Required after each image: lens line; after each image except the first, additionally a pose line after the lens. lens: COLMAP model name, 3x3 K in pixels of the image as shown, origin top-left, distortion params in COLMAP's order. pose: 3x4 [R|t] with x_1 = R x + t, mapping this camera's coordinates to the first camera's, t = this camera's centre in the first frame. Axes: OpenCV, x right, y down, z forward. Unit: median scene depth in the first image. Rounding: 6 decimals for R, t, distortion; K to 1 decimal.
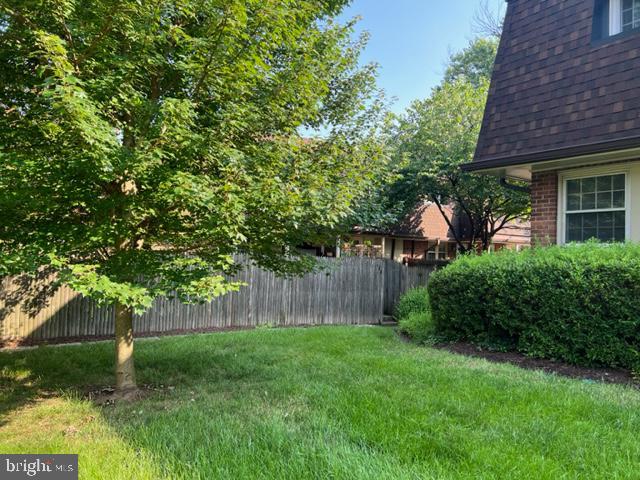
lens RADIAL K [[481.3, 0, 321.4], [0, 481.3, 244.0], [0, 0, 1]] dist [0.048894, -0.067501]
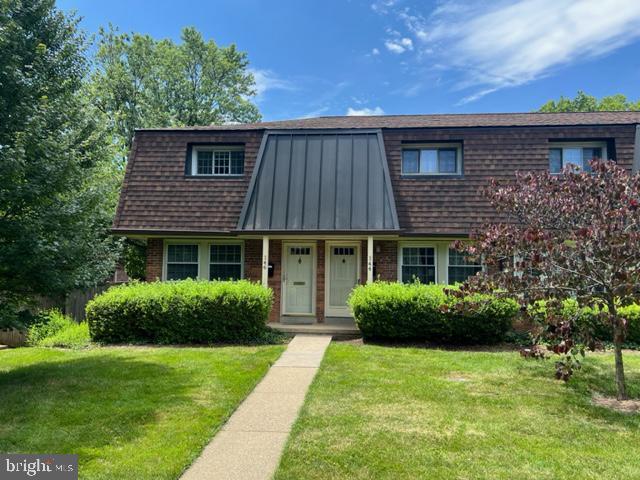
lens RADIAL K [[481.3, 0, 321.4], [0, 481.3, 244.0], [0, 0, 1]] dist [0.048894, -0.067501]
pose [[0.627399, 0.031361, 0.778066, -0.563394], [-0.006364, 0.999362, -0.035149, -0.083448], [-0.778672, 0.017101, 0.627198, -0.591398]]
